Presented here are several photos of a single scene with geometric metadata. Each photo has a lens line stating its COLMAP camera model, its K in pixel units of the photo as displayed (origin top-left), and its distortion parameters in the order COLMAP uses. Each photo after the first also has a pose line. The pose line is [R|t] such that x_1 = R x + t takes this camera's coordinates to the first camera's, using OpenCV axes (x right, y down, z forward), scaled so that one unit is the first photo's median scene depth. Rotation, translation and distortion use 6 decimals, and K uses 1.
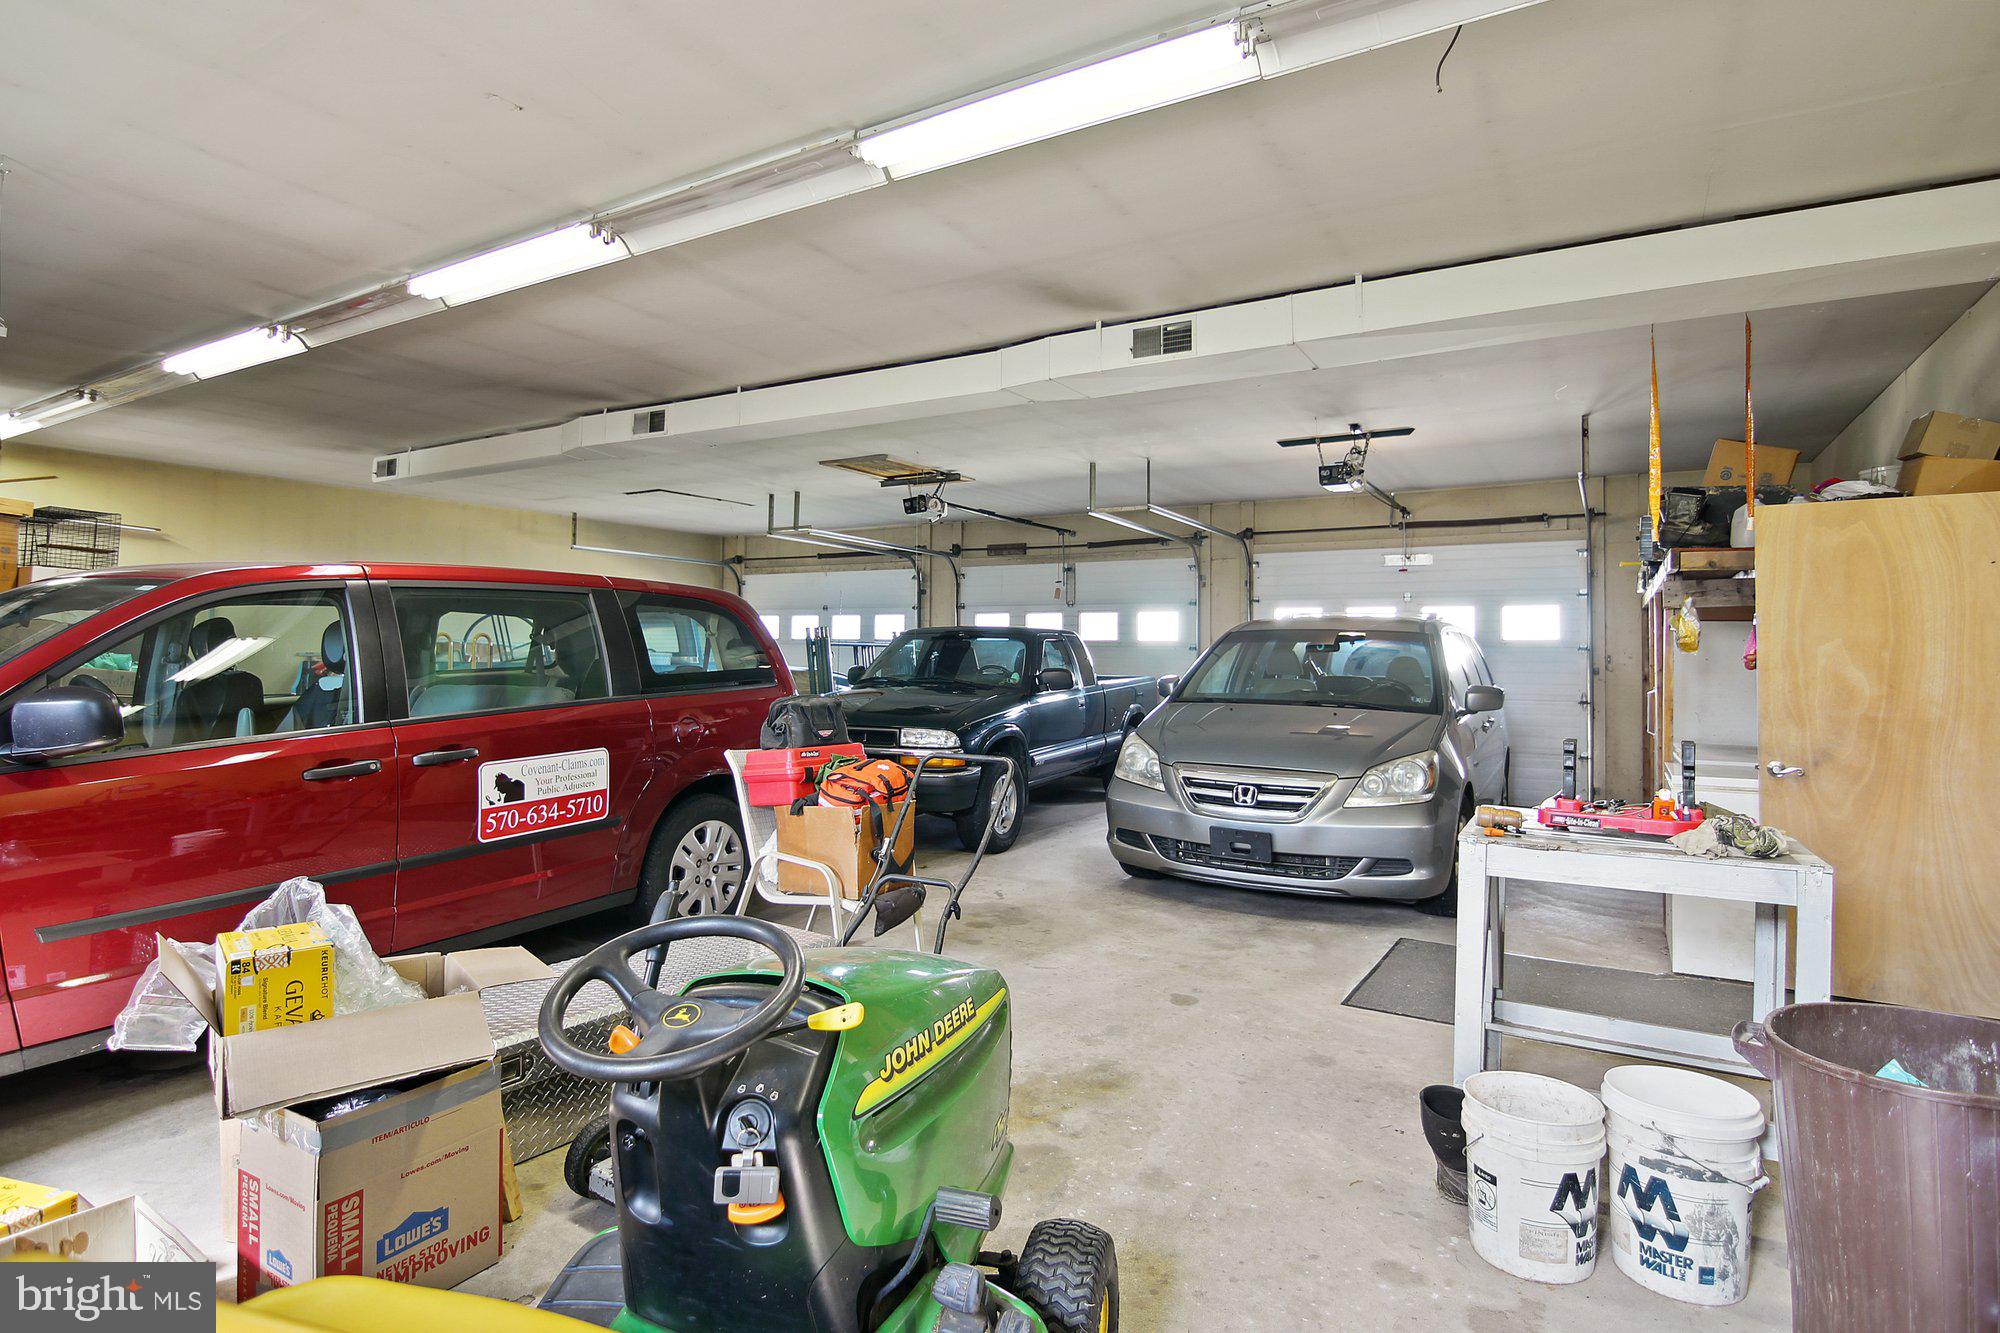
lens RADIAL K [[1041.0, 0, 999.5], [0, 1041.0, 652.1], [0, 0, 1]] dist [-0.002226, -0.000099]
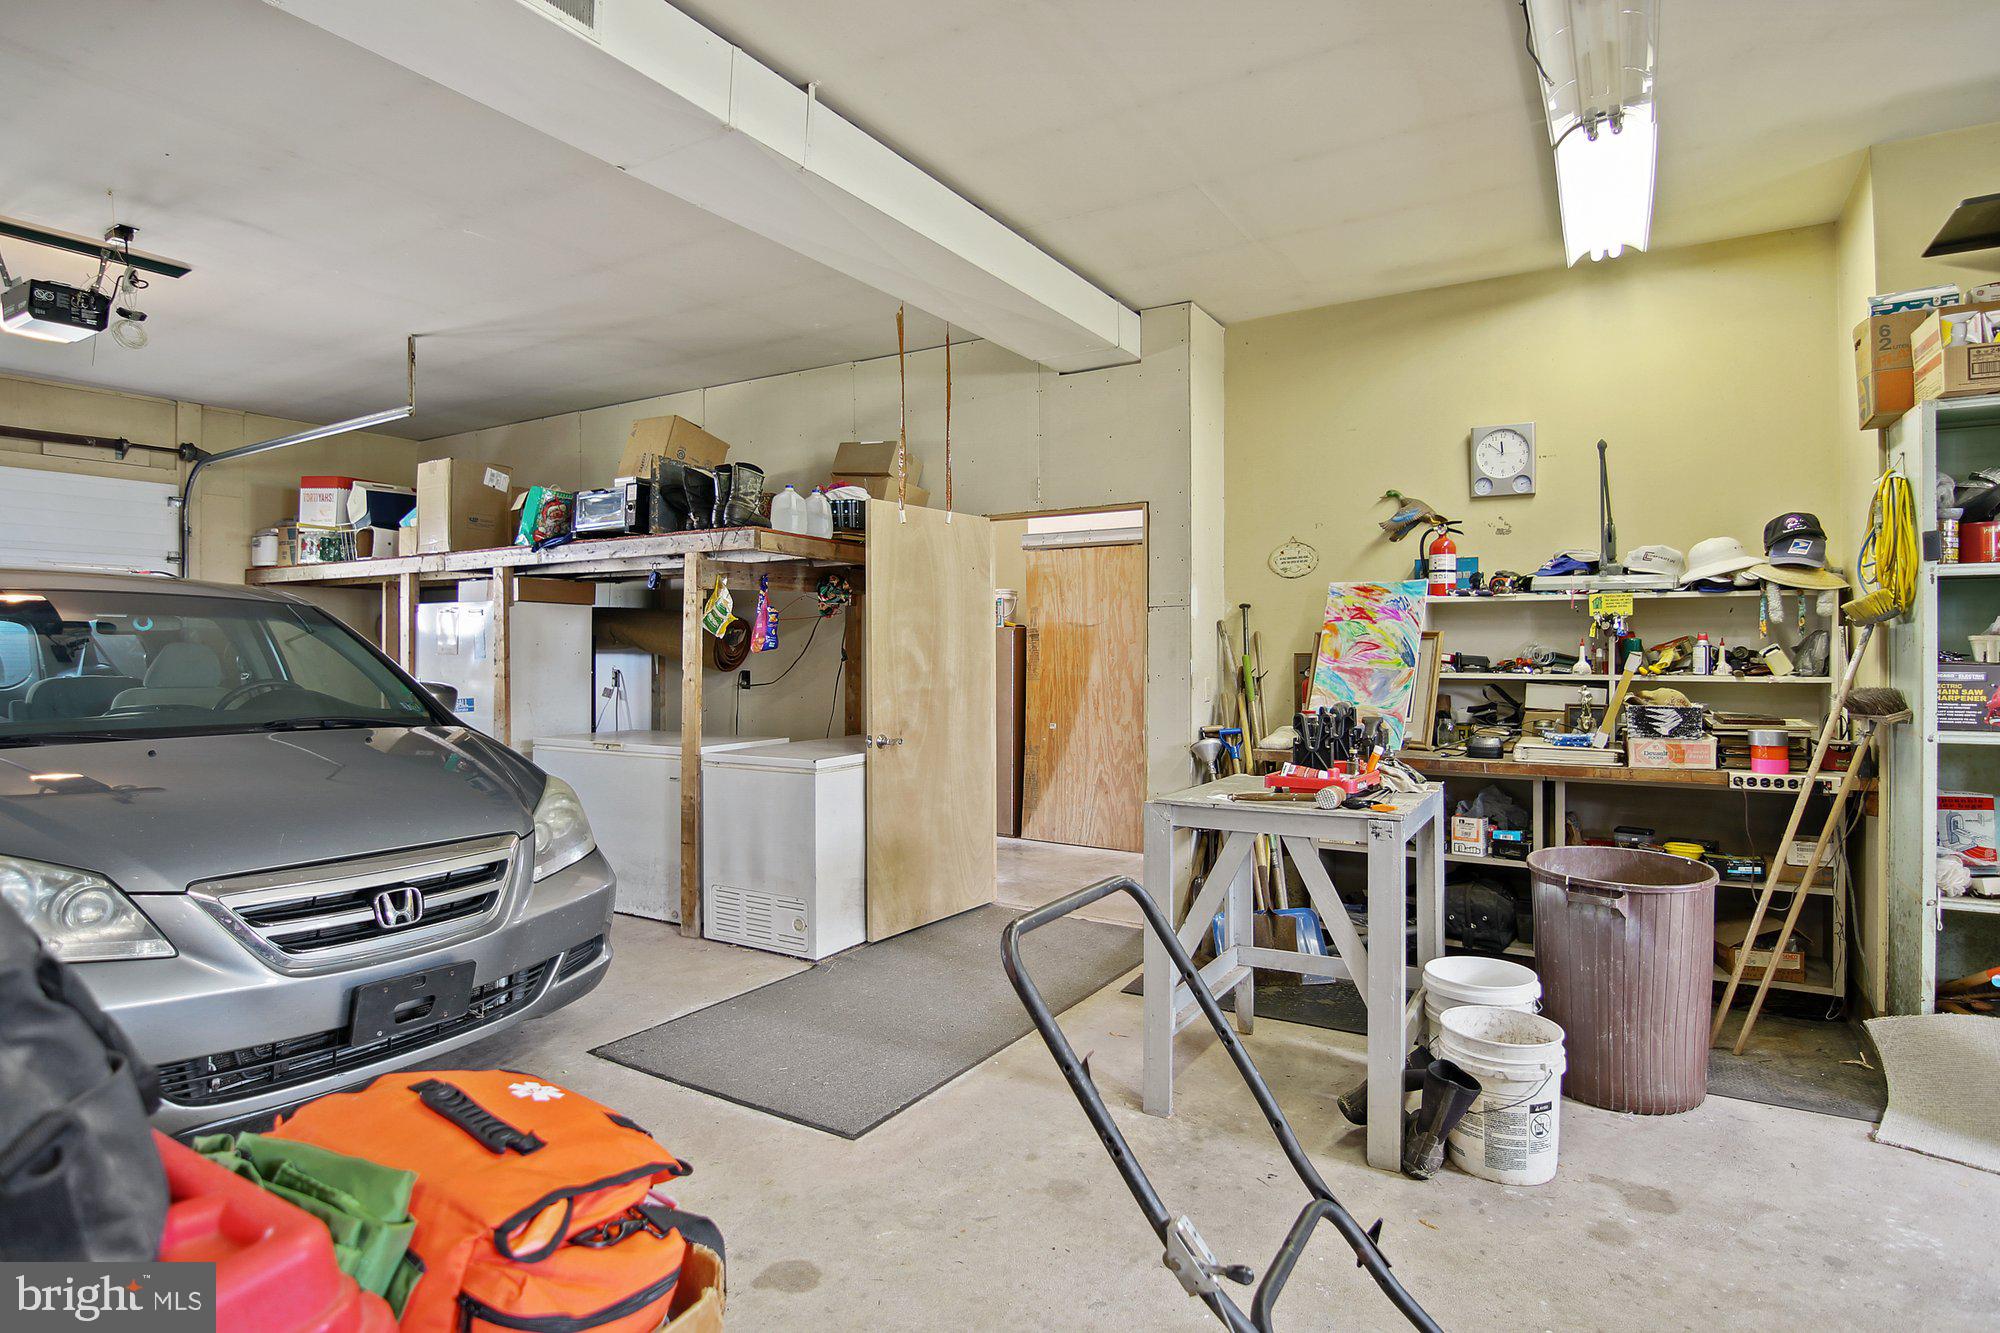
lens RADIAL K [[1041.0, 0, 999.5], [0, 1041.0, 652.1], [0, 0, 1]] dist [-0.002226, -0.000099]
pose [[0.004686, -0.009470, 0.999944, -0.349413], [0.001738, 0.999954, 0.009462, 0.007945], [-0.999988, 0.001694, 0.004702, 0.875048]]
